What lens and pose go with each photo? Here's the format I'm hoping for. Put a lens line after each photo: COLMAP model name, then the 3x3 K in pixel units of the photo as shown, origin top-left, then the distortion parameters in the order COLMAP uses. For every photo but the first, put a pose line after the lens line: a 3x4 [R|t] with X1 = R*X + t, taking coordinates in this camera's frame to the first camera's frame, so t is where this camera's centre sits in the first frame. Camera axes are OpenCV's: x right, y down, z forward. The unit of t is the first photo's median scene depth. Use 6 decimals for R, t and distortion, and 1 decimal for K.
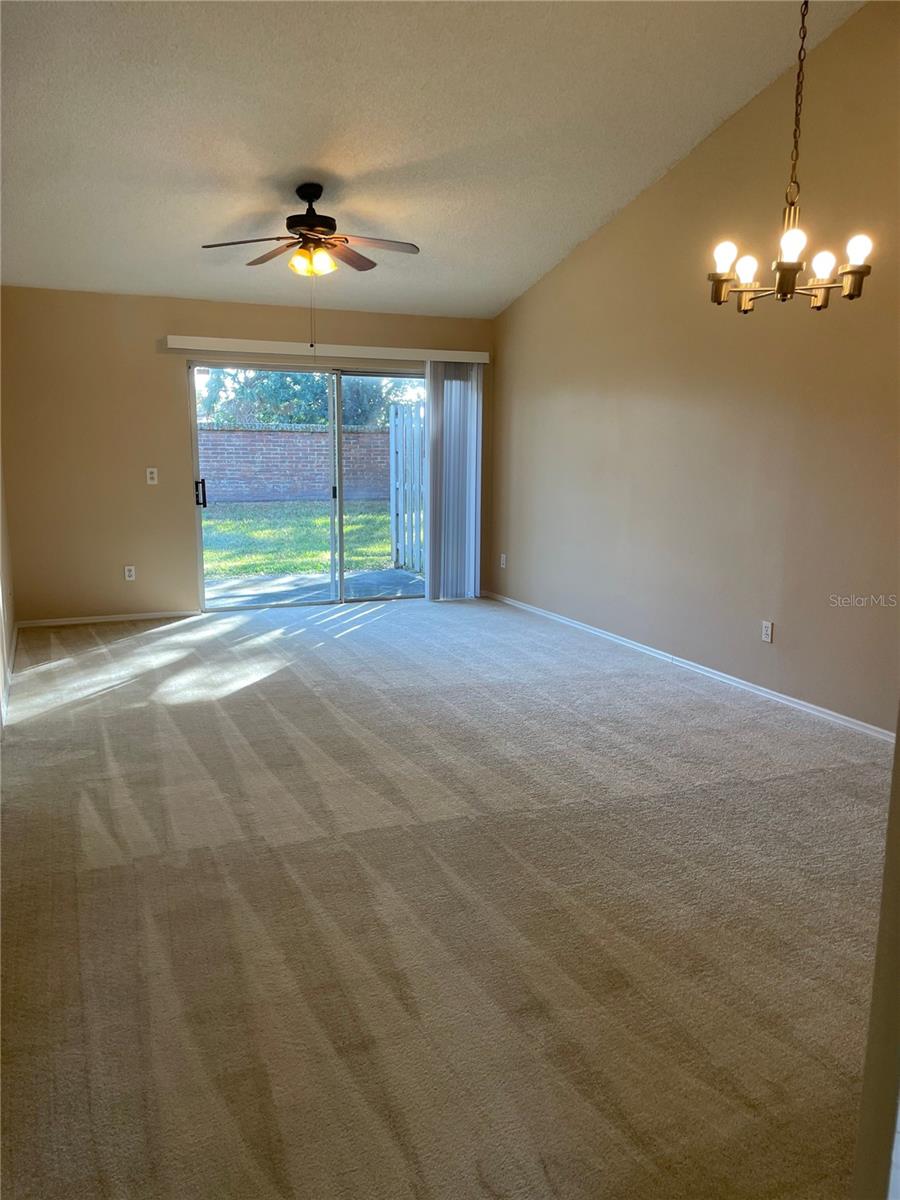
lens RADIAL K [[906.7, 0, 451.3], [0, 906.7, 601.0], [0, 0, 1]] dist [0.069355, 0.001053]
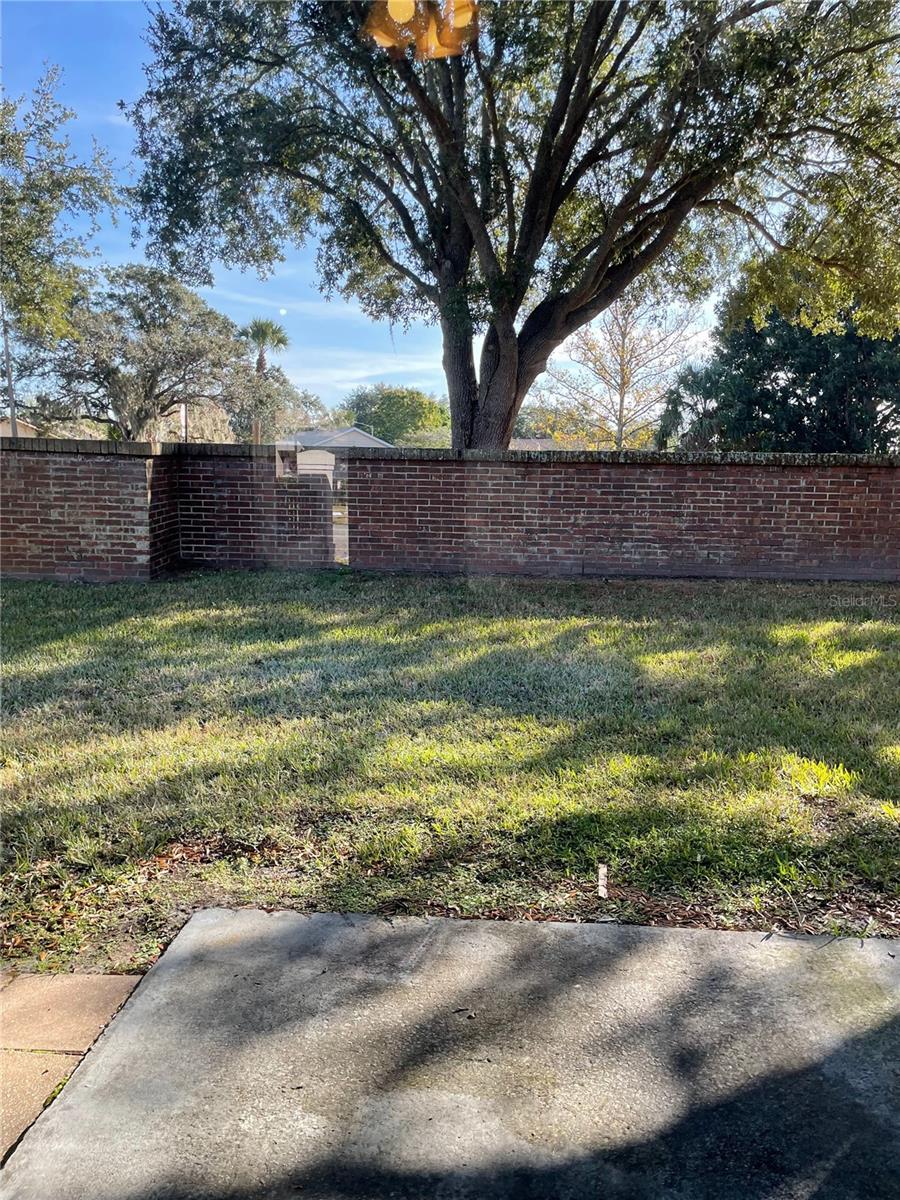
lens RADIAL K [[906.7, 0, 448.4], [0, 906.7, 603.3], [0, 0, 1]] dist [0.069355, 0.001053]
pose [[0.881596, 0.074617, -0.466069, -0.060914], [-0.092135, 0.995635, -0.014879, -0.067478], [0.462925, 0.056059, 0.884623, 0.376438]]
